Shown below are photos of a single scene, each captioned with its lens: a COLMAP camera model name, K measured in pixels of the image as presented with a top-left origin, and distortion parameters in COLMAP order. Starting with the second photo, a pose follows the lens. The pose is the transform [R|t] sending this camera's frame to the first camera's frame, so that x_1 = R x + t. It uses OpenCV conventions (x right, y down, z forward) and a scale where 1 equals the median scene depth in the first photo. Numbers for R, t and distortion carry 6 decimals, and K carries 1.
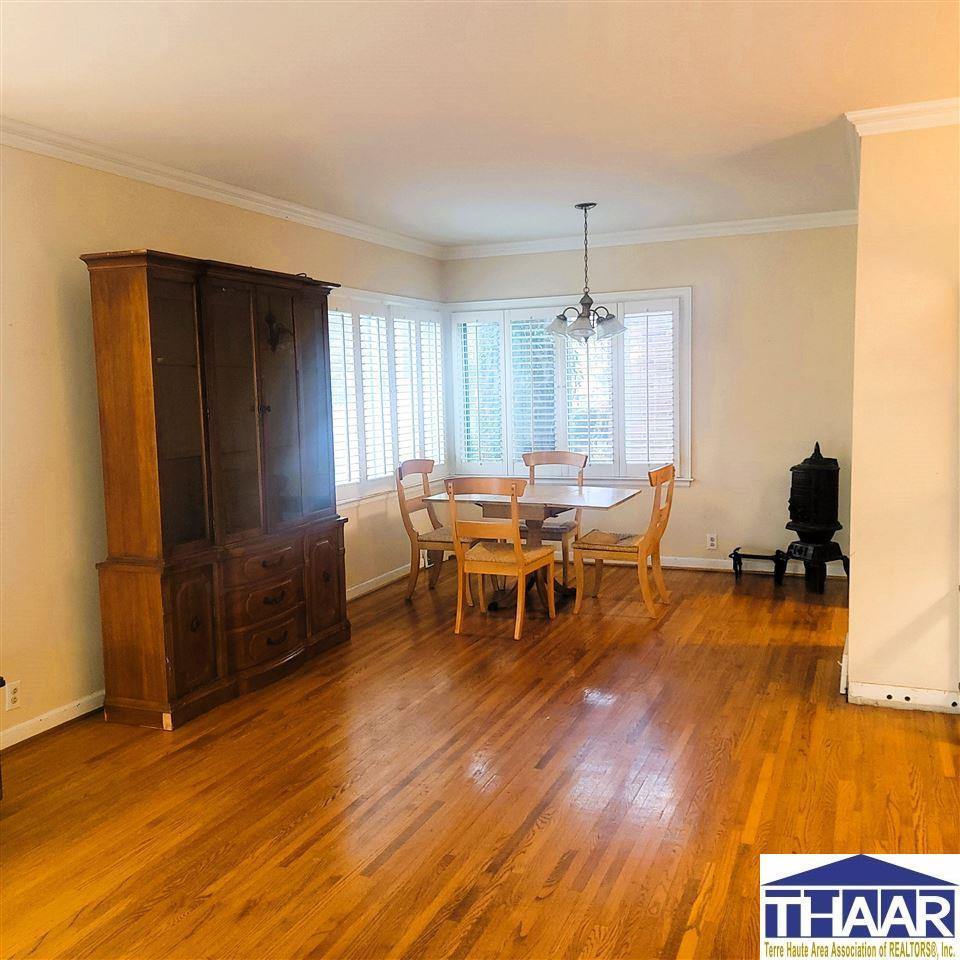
lens RADIAL K [[951.2, 0, 472.7], [0, 951.2, 479.6], [0, 0, 1]] dist [0.058260, 0.007615]
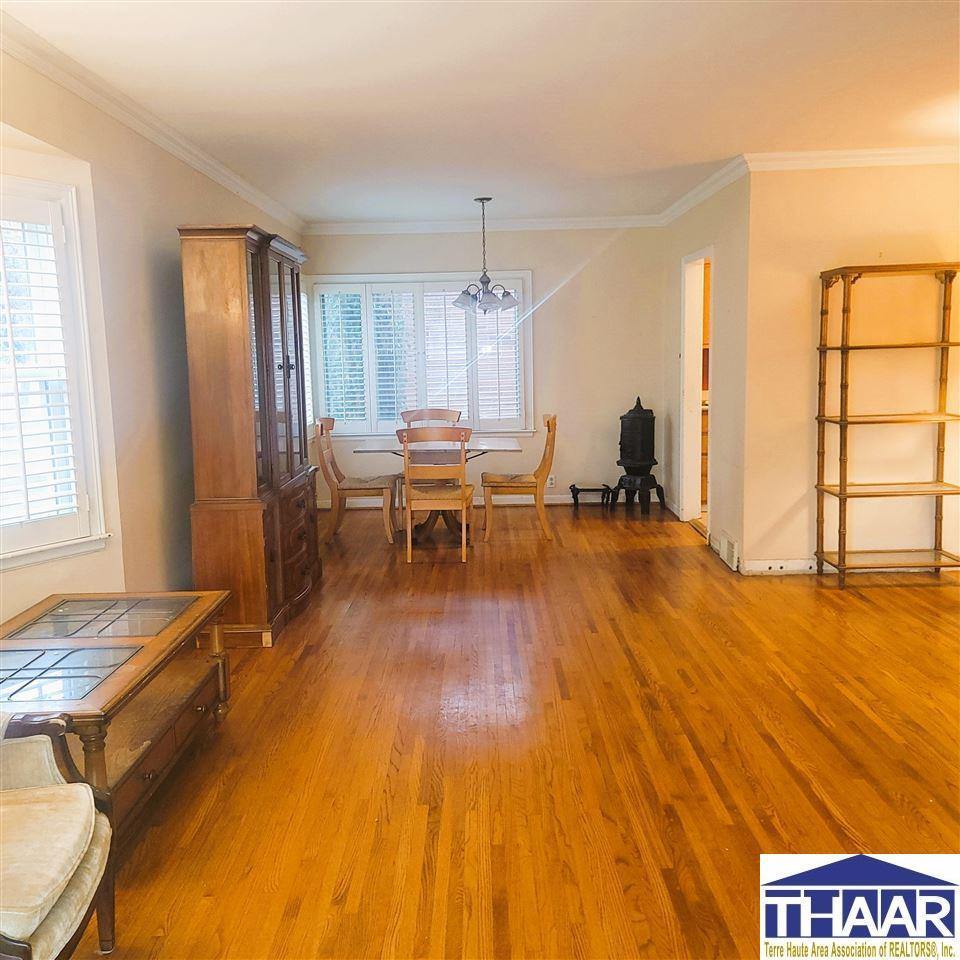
lens RADIAL K [[939.4, 0, 481.2], [0, 939.4, 477.6], [0, 0, 1]] dist [0.047942, -0.014438]
pose [[0.925194, -0.044957, 0.376823, -0.383122], [0.035330, 0.998850, 0.032423, 0.024724], [-0.377847, -0.016684, 0.925718, -0.104128]]
